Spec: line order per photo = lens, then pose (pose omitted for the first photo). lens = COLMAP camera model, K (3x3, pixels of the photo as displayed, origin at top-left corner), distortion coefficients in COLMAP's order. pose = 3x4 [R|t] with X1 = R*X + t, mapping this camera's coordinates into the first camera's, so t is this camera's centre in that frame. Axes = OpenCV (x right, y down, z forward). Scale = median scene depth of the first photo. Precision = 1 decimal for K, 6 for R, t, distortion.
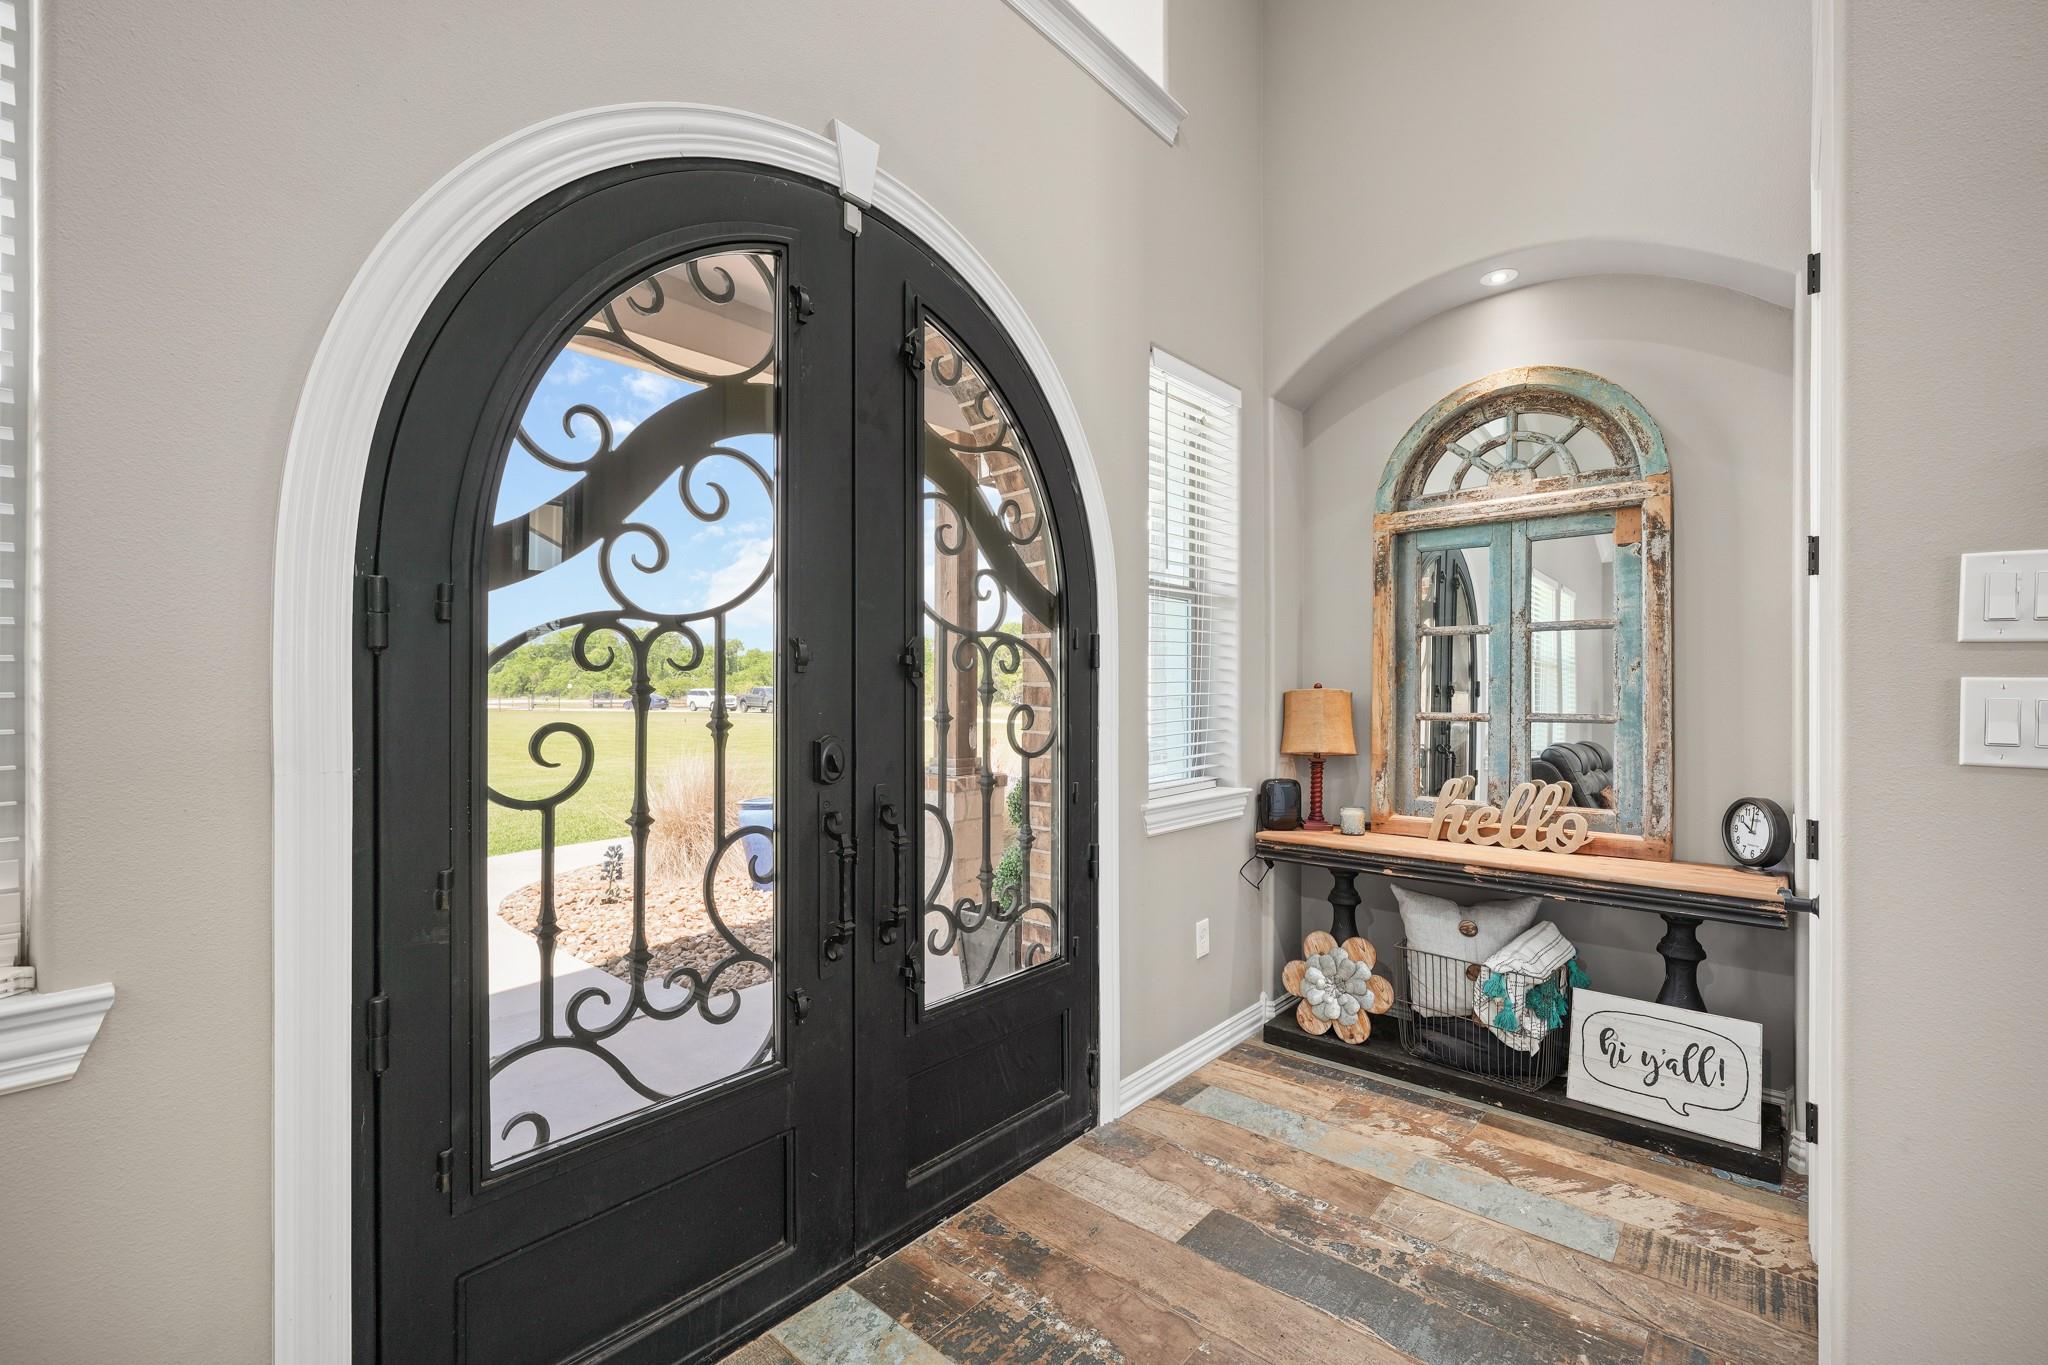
lens RADIAL K [[886.3, 0, 1032.9], [0, 886.3, 689.1], [0, 0, 1]] dist [0.001447, -0.000018]
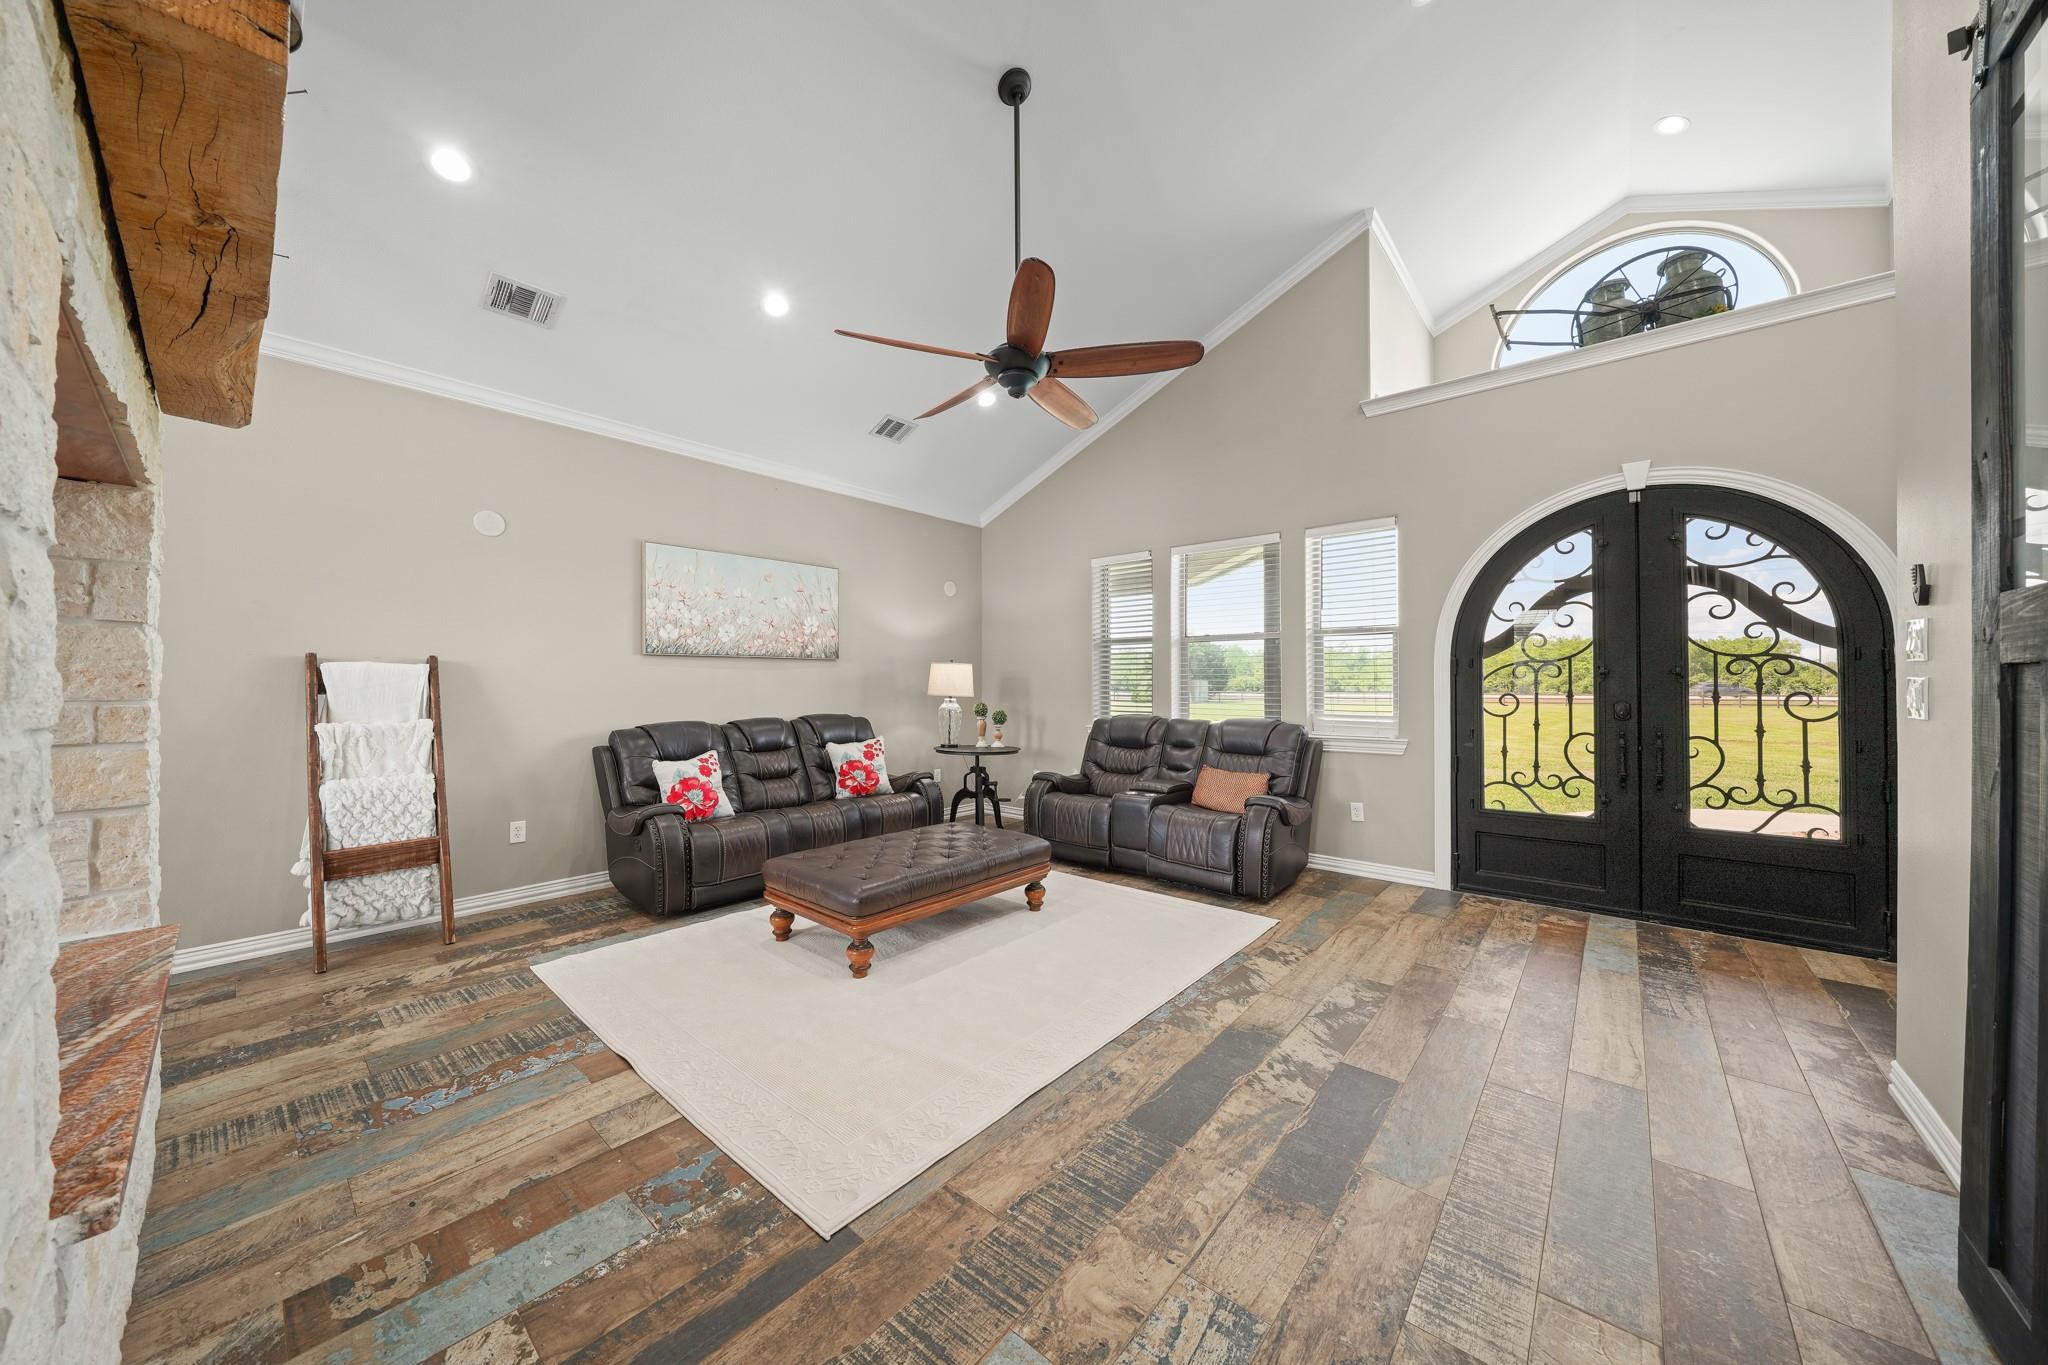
lens RADIAL K [[693.9, 0, 1028.1], [0, 693.9, 685.9], [0, 0, 1]] dist [-0.002932, -0.000149]
pose [[0.011909, 0.001074, -0.999929, 1.599004], [0.002923, 0.999995, 0.001108, -0.000710], [0.999925, -0.002936, 0.011906, -0.687194]]
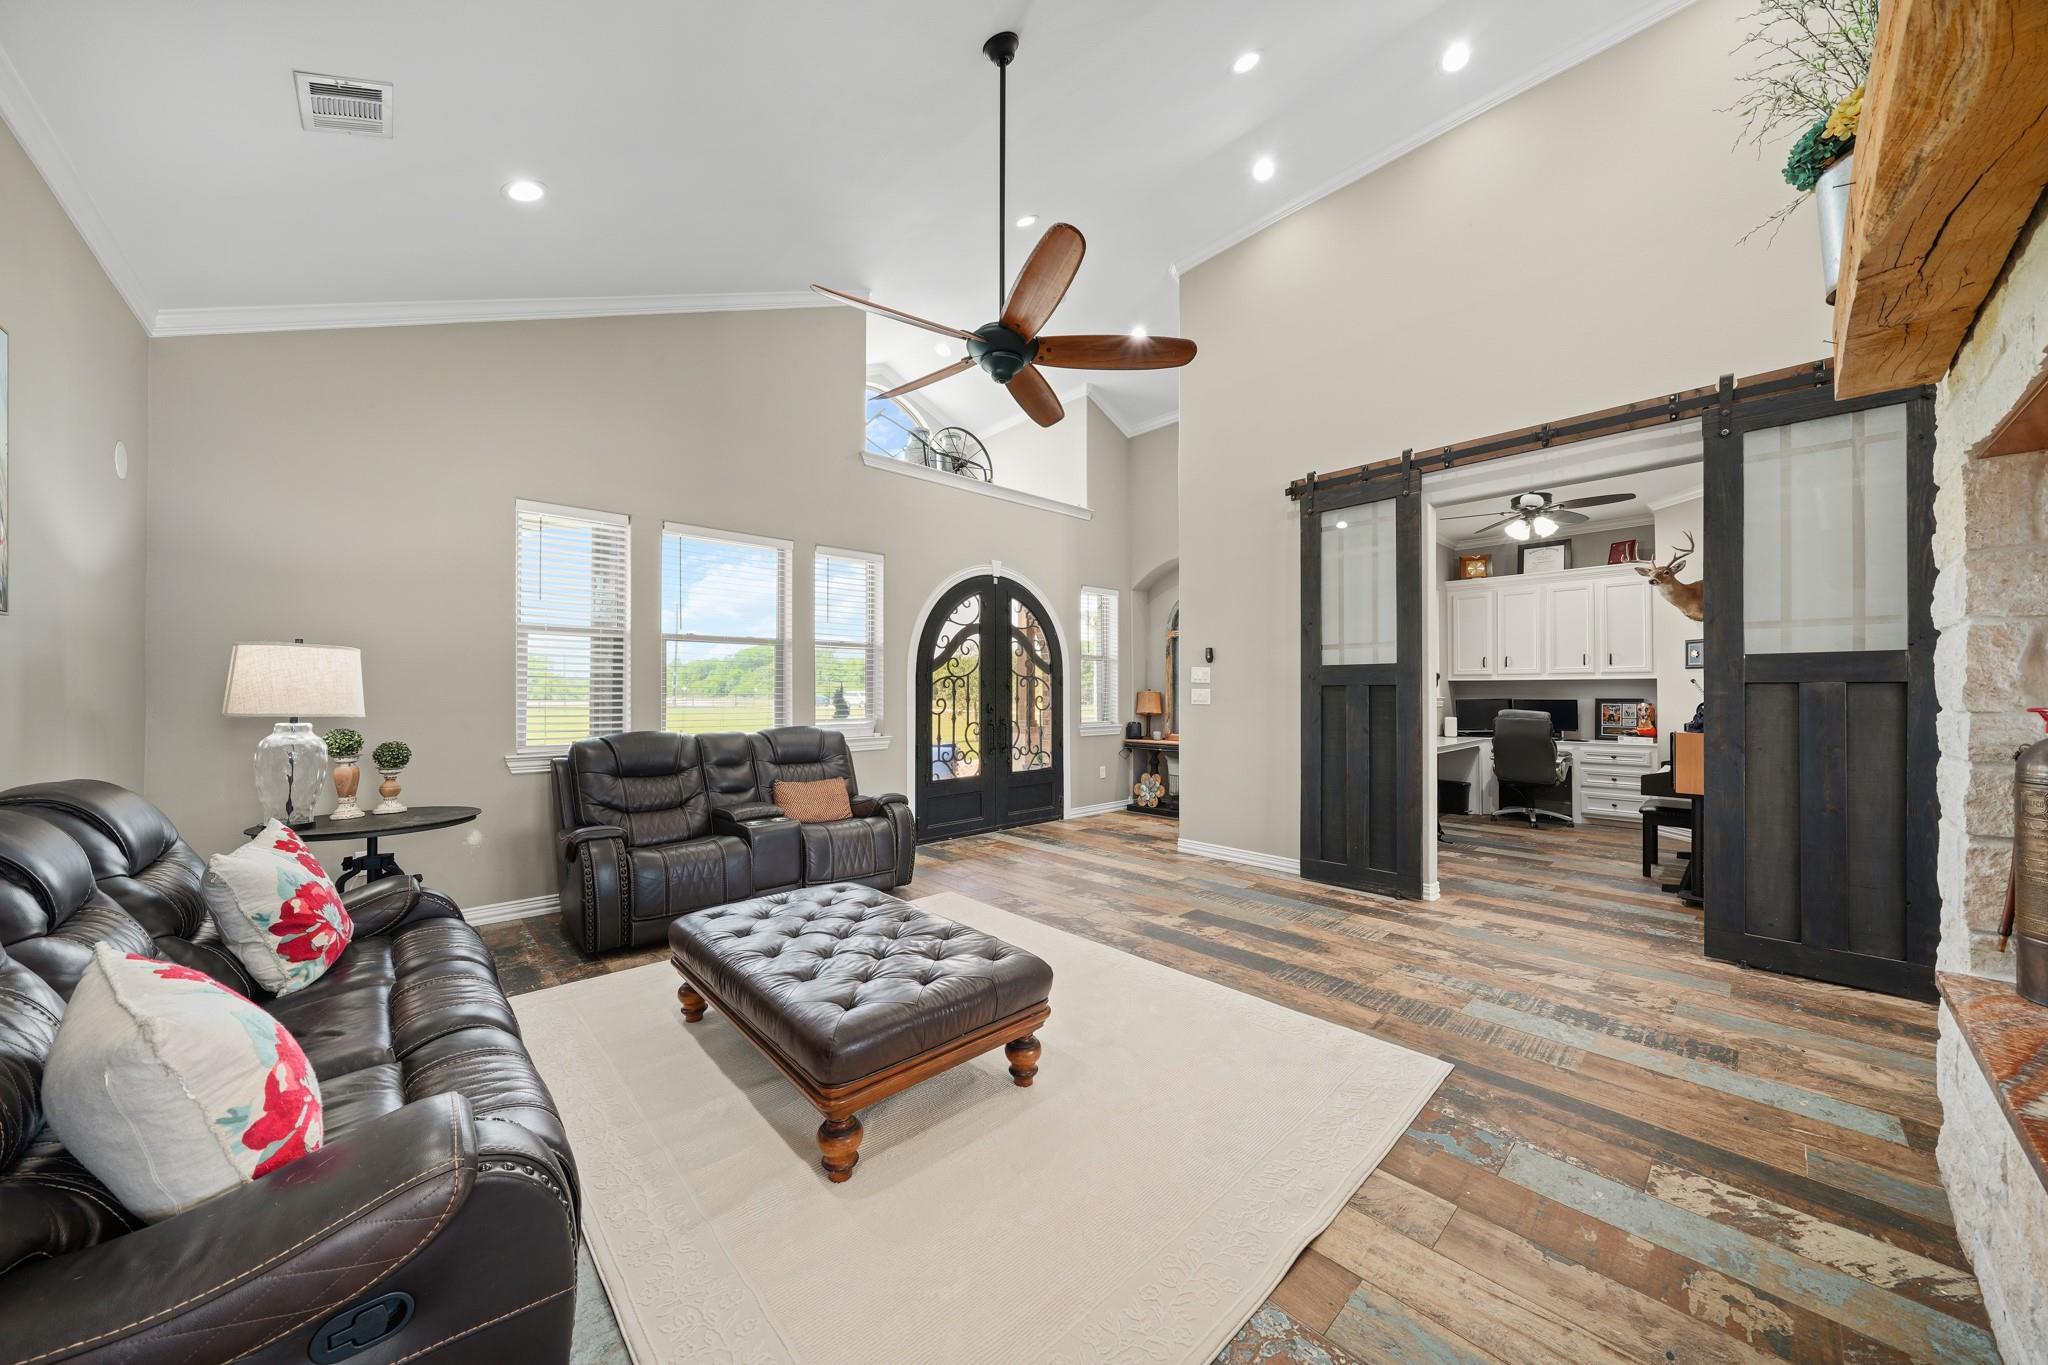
lens RADIAL K [[693.9, 0, 1023.2], [0, 693.9, 686.2], [0, 0, 1]] dist [-0.002932, -0.000149]
pose [[0.994439, -0.004330, -0.105227, 0.254908], [0.003609, 0.999969, -0.007036, -0.000676], [0.105255, 0.006617, 0.994423, -2.101524]]
